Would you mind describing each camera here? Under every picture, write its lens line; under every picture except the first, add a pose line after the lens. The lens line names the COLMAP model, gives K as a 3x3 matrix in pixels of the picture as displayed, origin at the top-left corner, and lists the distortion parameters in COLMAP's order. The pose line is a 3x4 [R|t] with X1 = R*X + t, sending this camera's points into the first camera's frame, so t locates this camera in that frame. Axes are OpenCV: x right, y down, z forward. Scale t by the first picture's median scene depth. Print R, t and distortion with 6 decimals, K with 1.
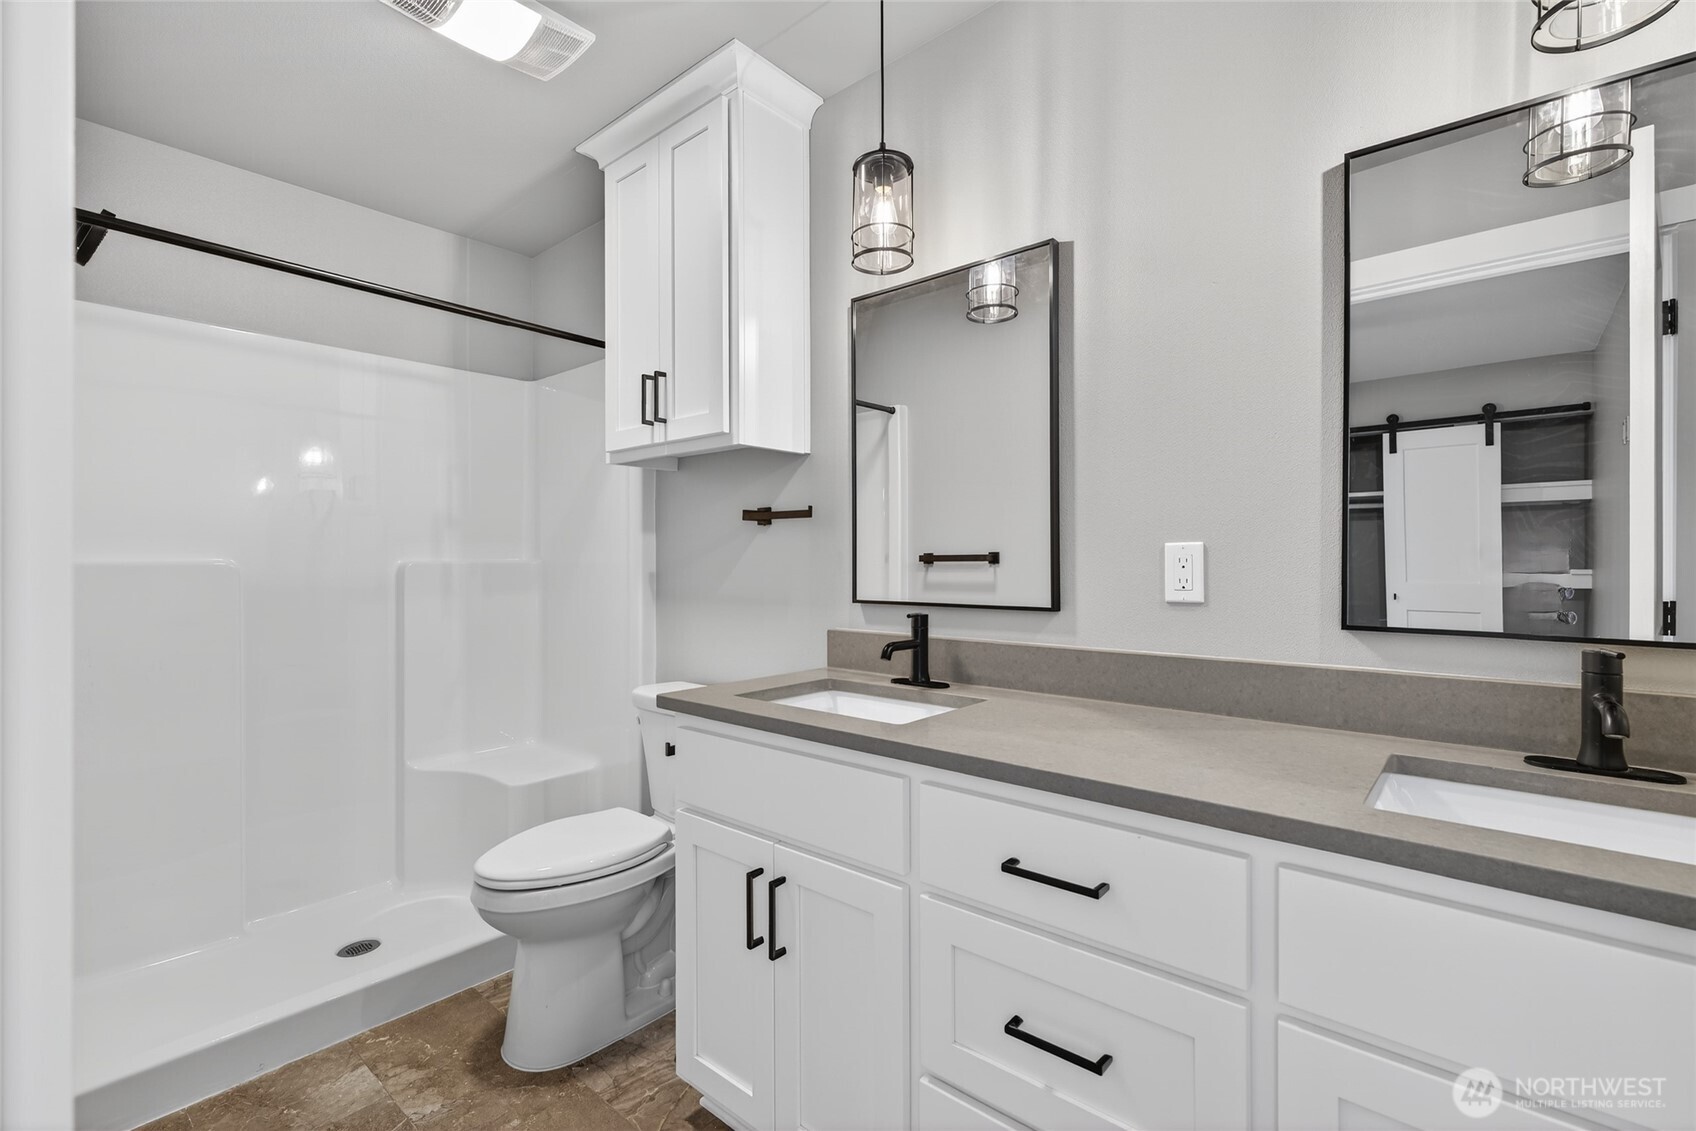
lens RADIAL K [[752.1, 0, 838.4], [0, 752.1, 561.9], [0, 0, 1]] dist [-0.008687, 0.000038]
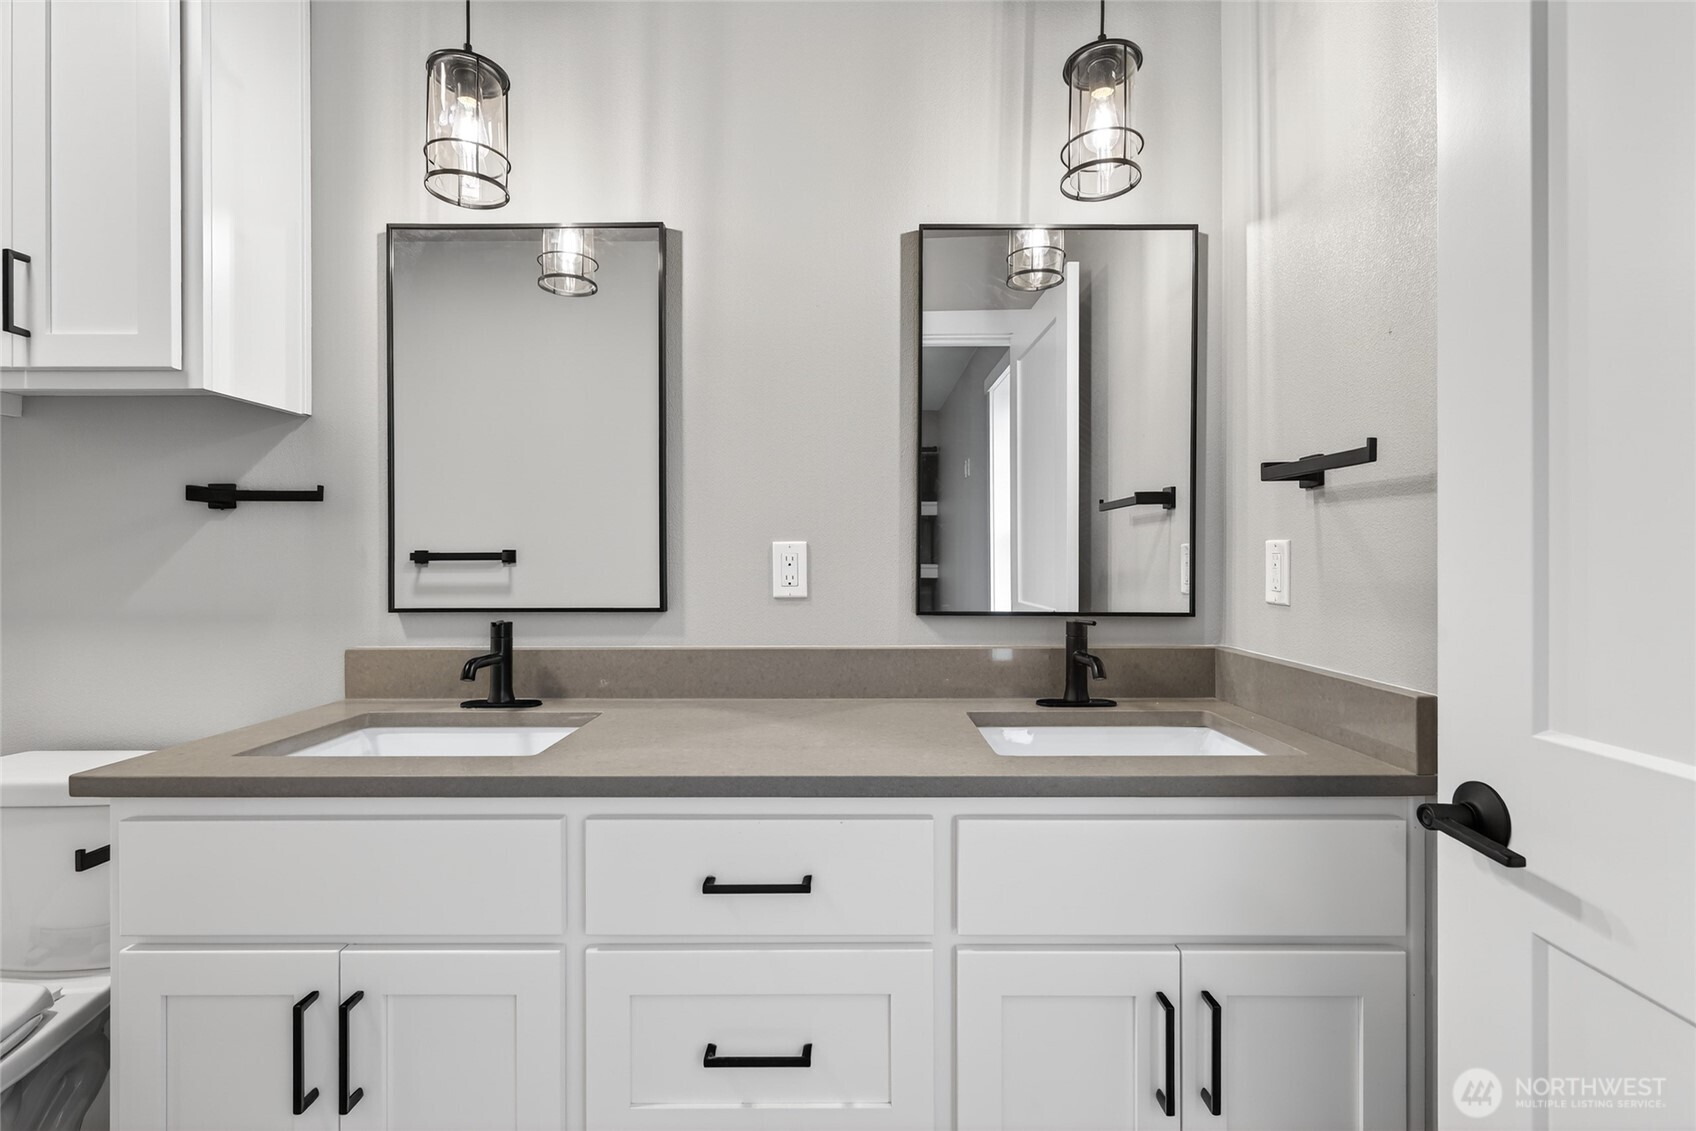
lens RADIAL K [[752.1, 0, 849.0], [0, 752.1, 561.8], [0, 0, 1]] dist [-0.008687, 0.000038]
pose [[0.753049, -0.001577, 0.657963, -0.155322], [0.001323, 0.999999, 0.000882, 0.001722], [-0.657964, 0.000206, 0.753050, 0.114175]]
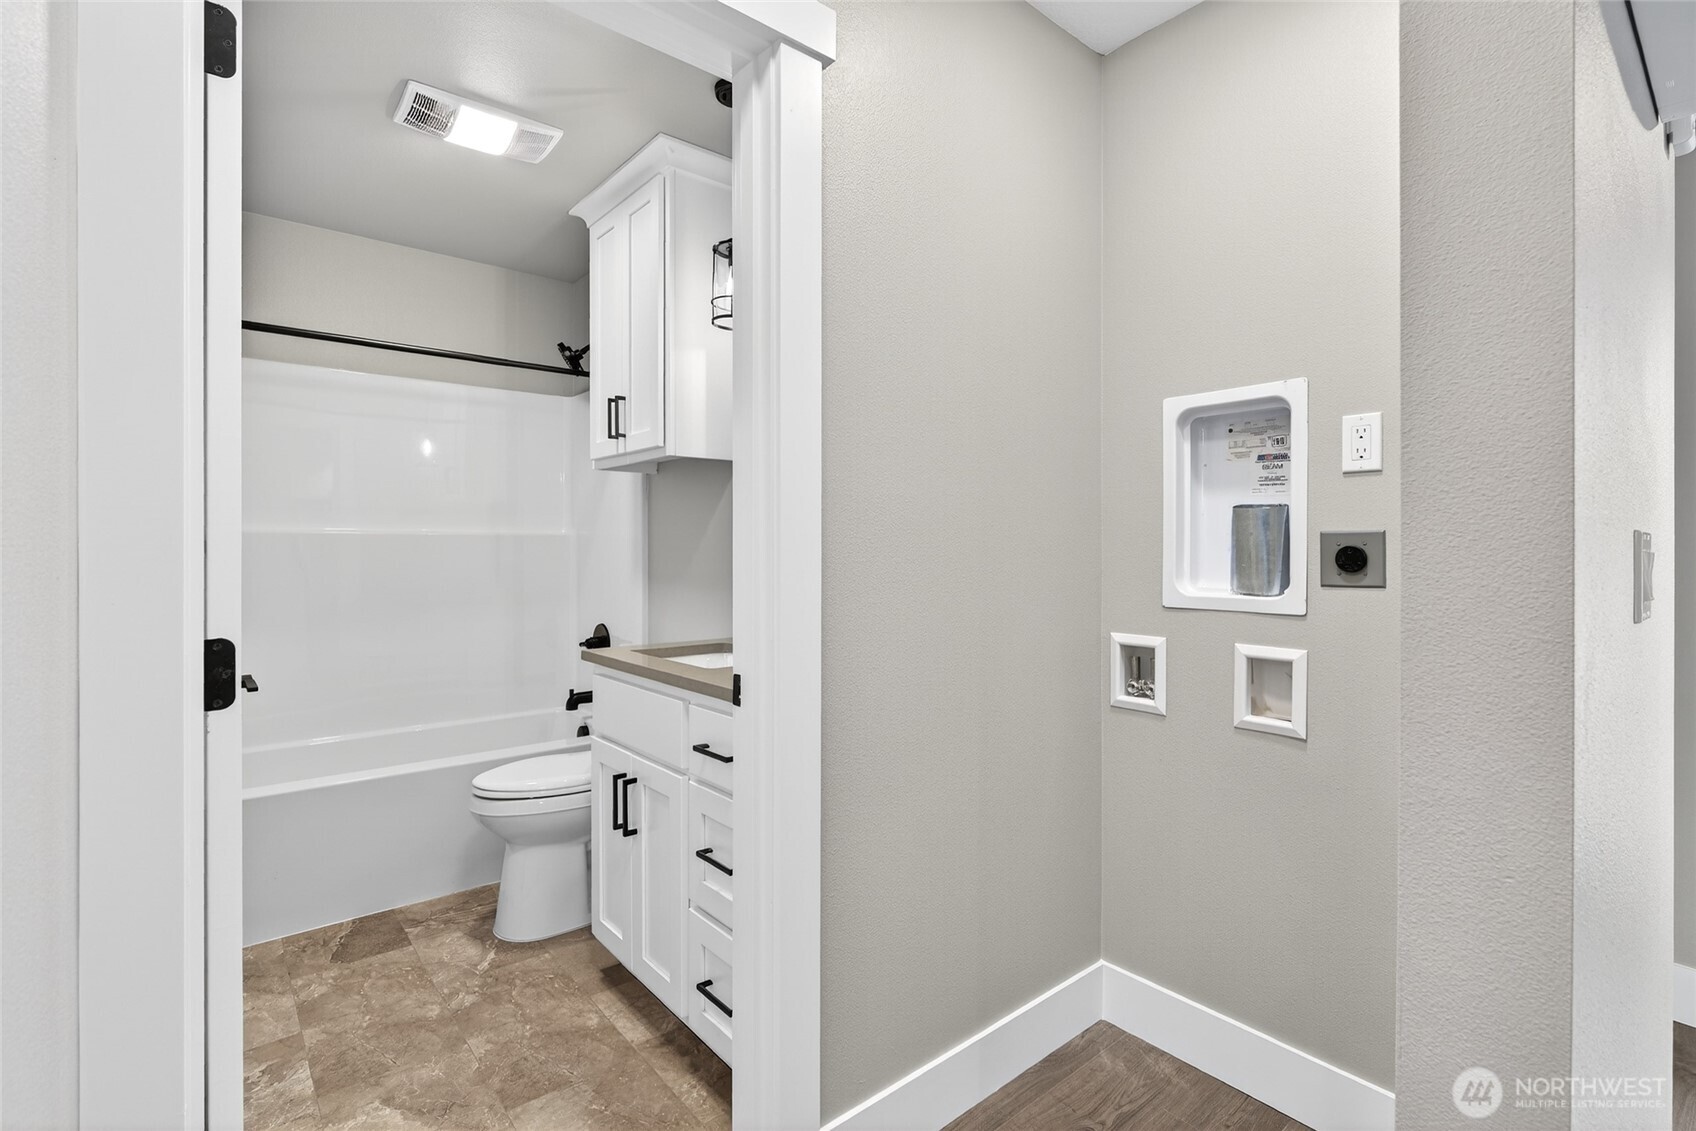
lens RADIAL K [[794.1, 0, 846.2], [0, 794.1, 550.7], [0, 0, 1]] dist [0.003167, 0.000176]
pose [[0.988550, -0.000428, -0.150892, 0.431297], [0.001013, 0.999992, 0.003804, -0.003833], [0.150890, -0.003914, 0.988543, -0.314944]]
